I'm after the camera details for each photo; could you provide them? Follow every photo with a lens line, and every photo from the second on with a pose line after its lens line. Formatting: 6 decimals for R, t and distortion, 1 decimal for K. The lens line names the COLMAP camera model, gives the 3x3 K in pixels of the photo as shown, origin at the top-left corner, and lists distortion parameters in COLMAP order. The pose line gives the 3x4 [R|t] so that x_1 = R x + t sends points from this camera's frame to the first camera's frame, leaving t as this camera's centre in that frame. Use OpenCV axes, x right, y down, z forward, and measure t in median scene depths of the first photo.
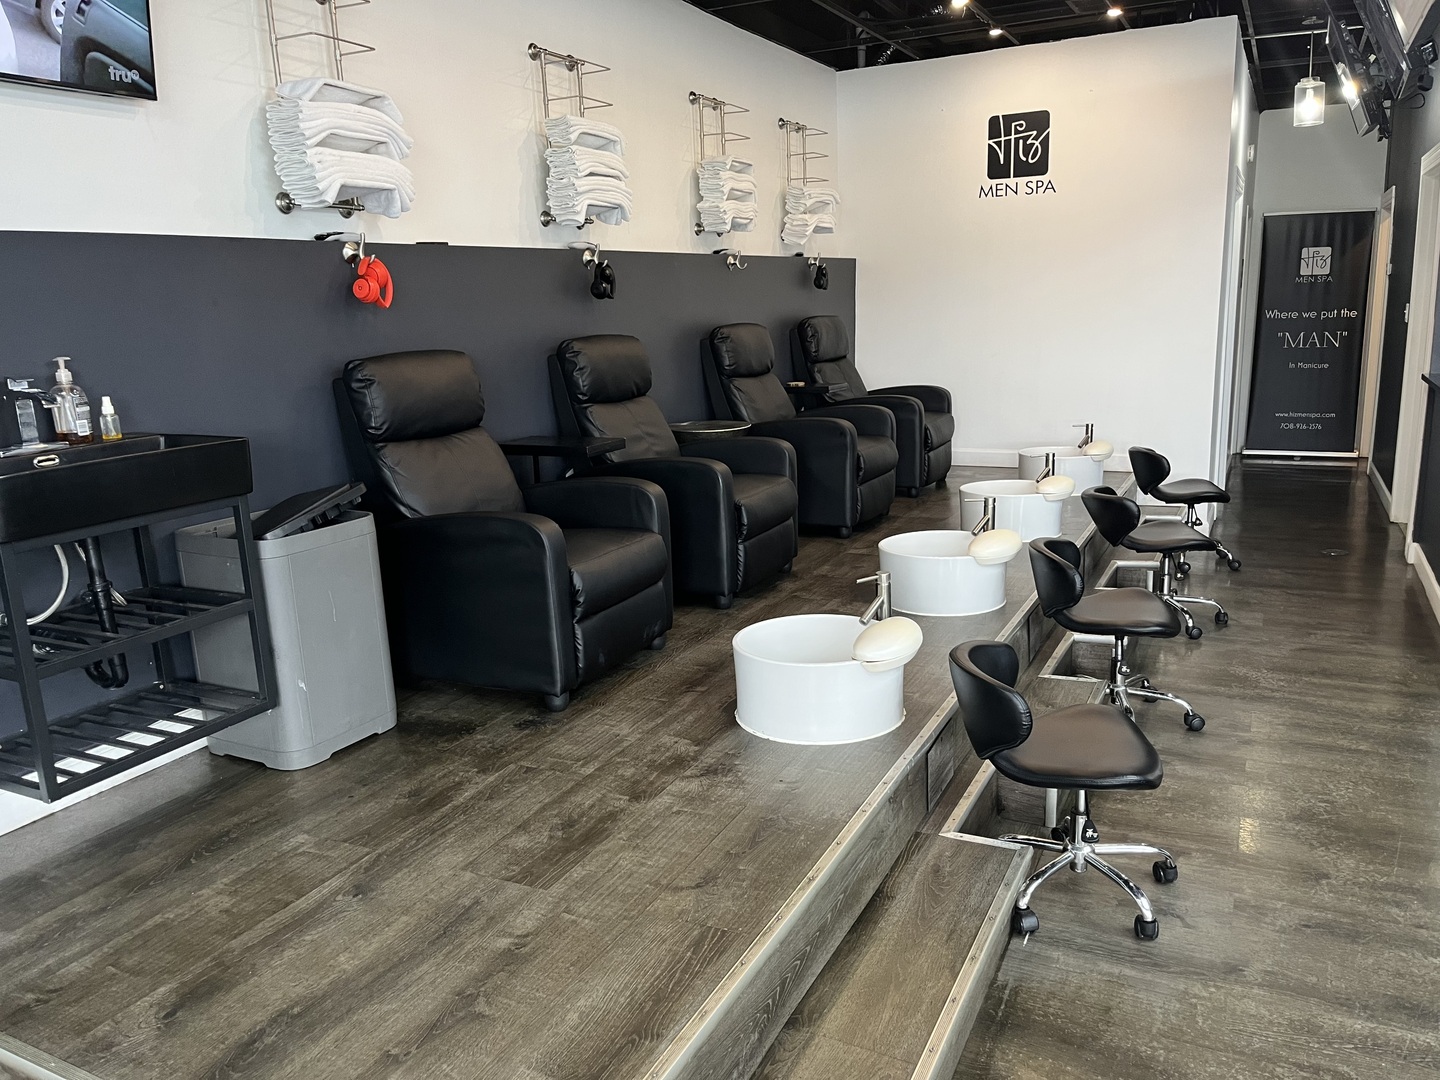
lens RADIAL K [[1091.6, 0, 722.3], [0, 1091.6, 533.0], [0, 0, 1]] dist [0.053216, -0.077438]
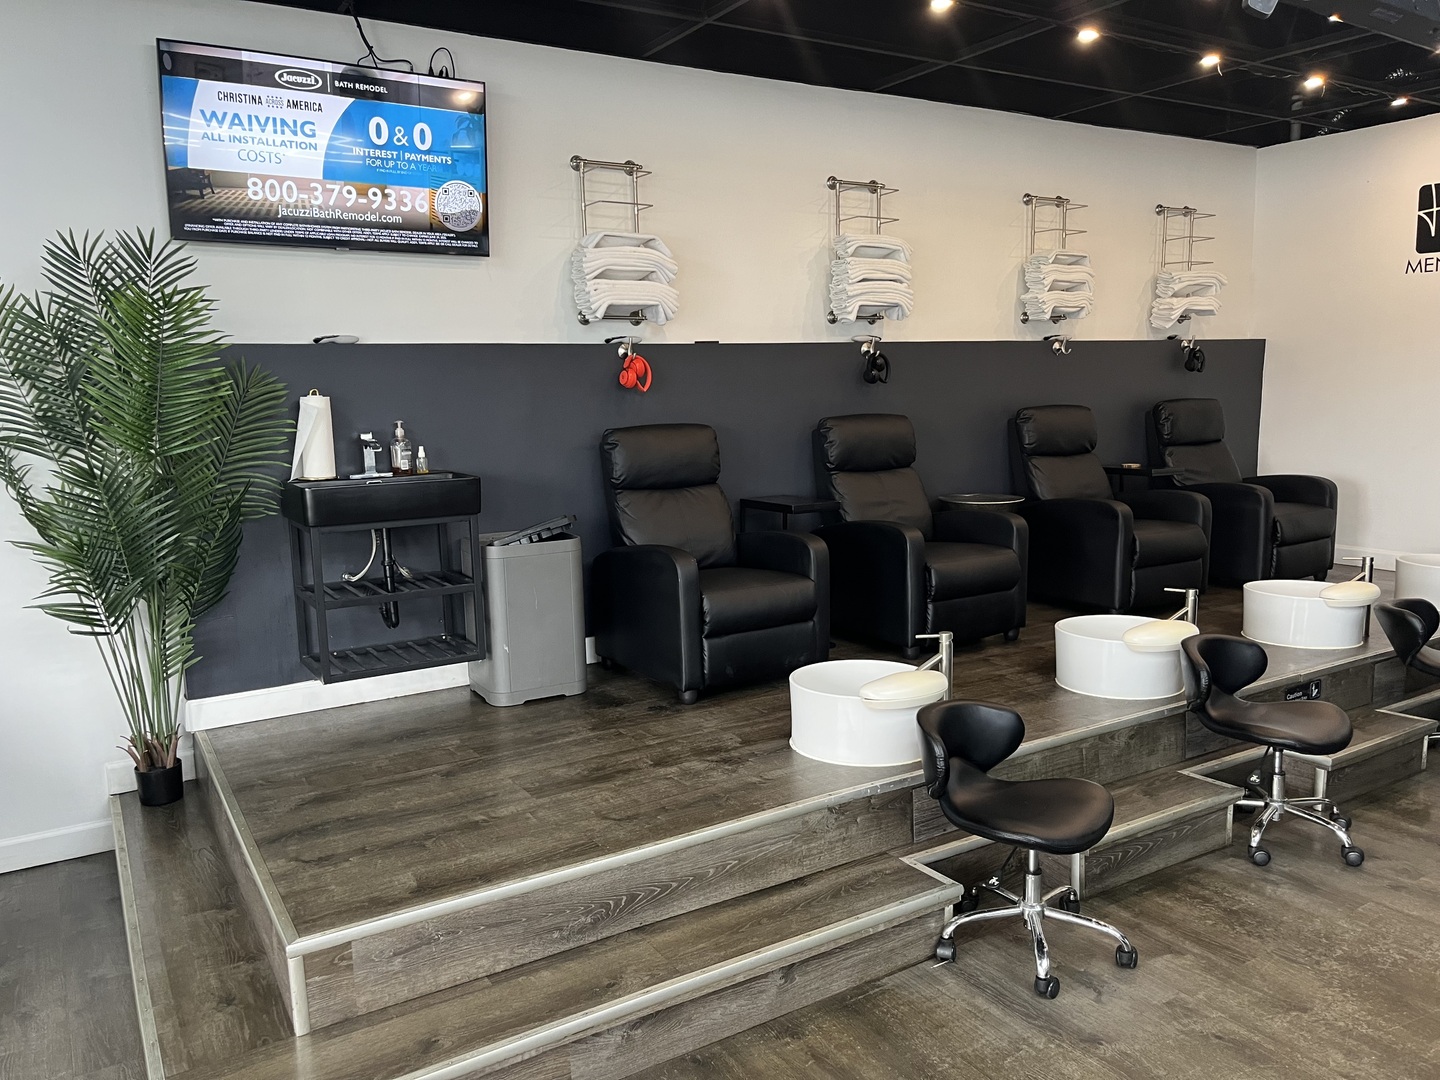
lens RADIAL K [[1091.6, 0, 722.3], [0, 1091.6, 533.0], [0, 0, 1]] dist [0.053216, -0.077438]
pose [[0.844850, 0.088820, -0.527579, 0.535272], [-0.119592, 0.992523, -0.024416, -0.010744], [0.521466, 0.083722, 0.849155, -0.085769]]
